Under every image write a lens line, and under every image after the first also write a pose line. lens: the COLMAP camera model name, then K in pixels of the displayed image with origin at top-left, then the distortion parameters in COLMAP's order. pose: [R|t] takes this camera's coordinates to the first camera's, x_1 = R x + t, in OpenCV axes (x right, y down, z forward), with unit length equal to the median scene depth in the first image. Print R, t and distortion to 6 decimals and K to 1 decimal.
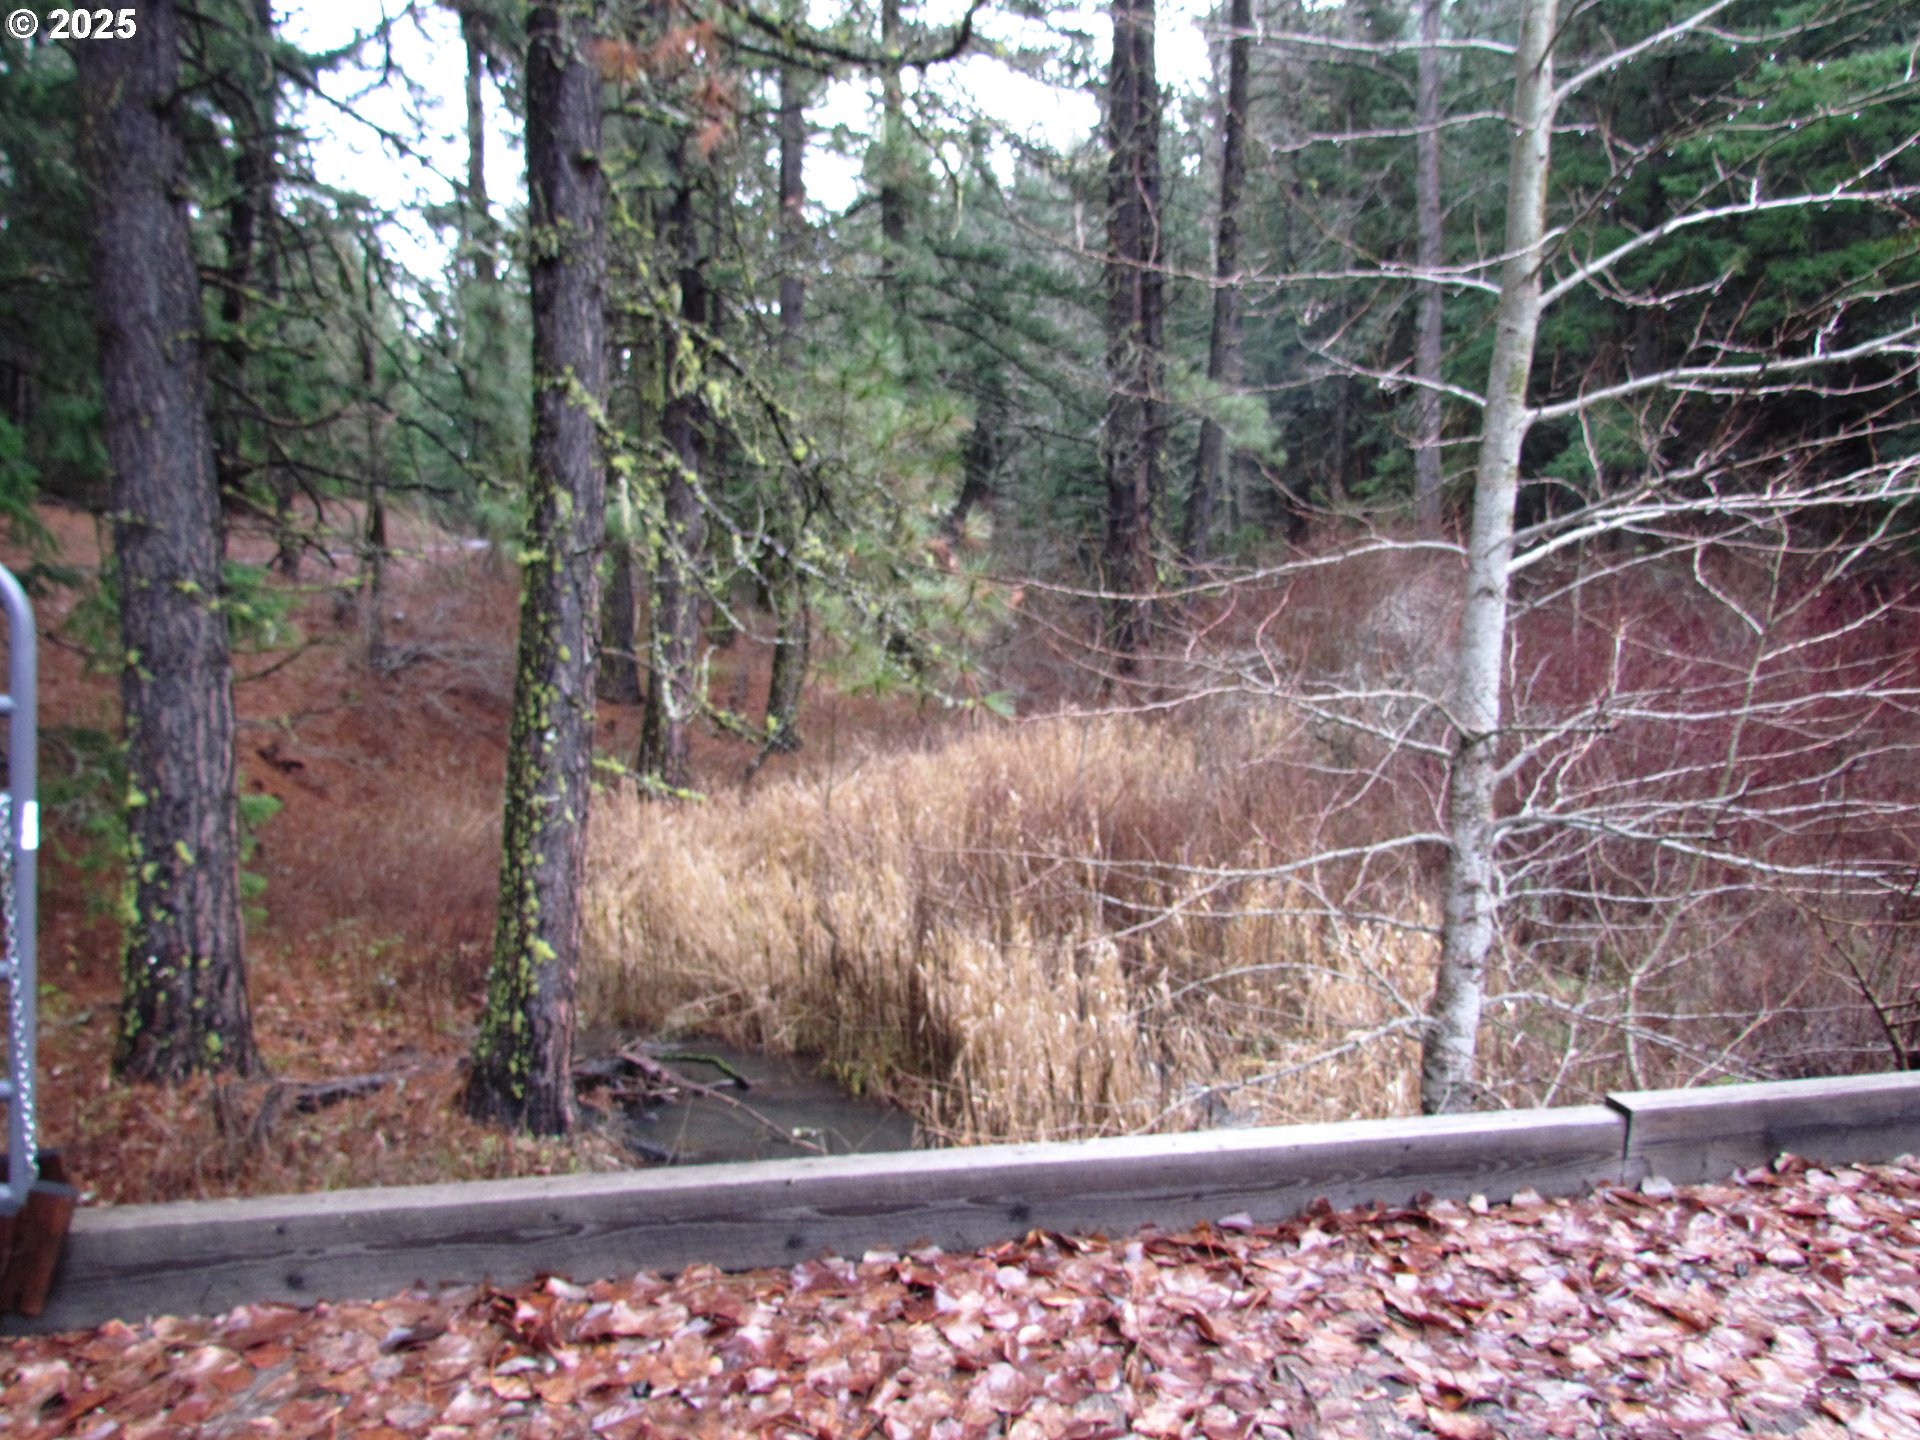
lens RADIAL K [[1388.1, 0, 967.1], [0, 1388.1, 721.9], [0, 0, 1]] dist [-0.024988, 0.007094]
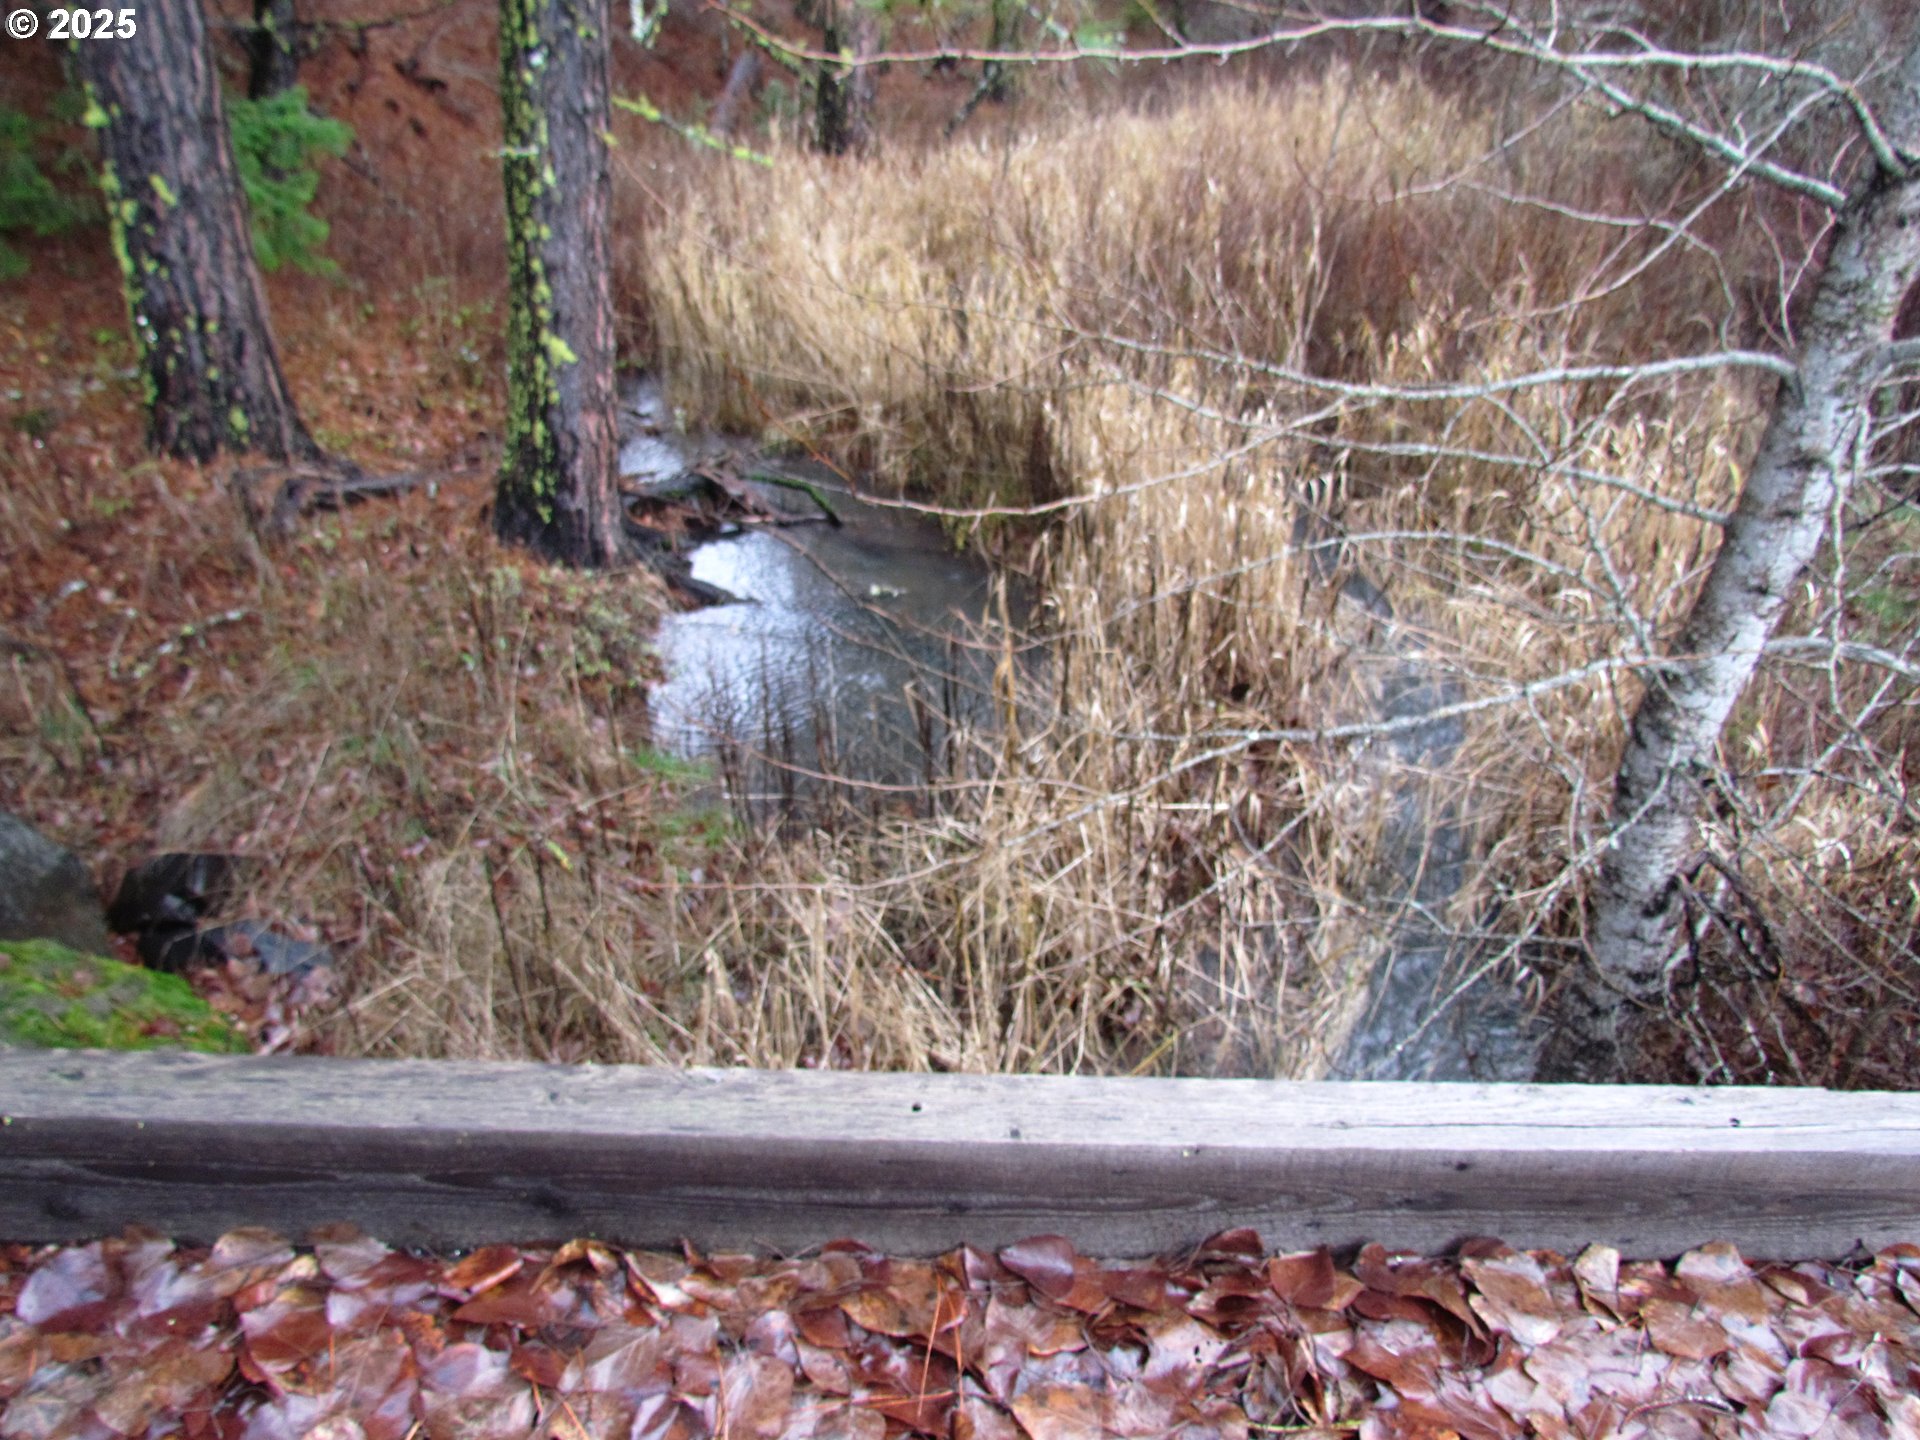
lens RADIAL K [[1388.1, 0, 967.1], [0, 1388.1, 721.9], [0, 0, 1]] dist [-0.024988, 0.007094]
pose [[0.978834, 0.136701, -0.152302, 0.078566], [-0.058792, 0.900654, 0.430542, -0.001504], [0.196027, -0.412475, 0.889628, 0.235028]]
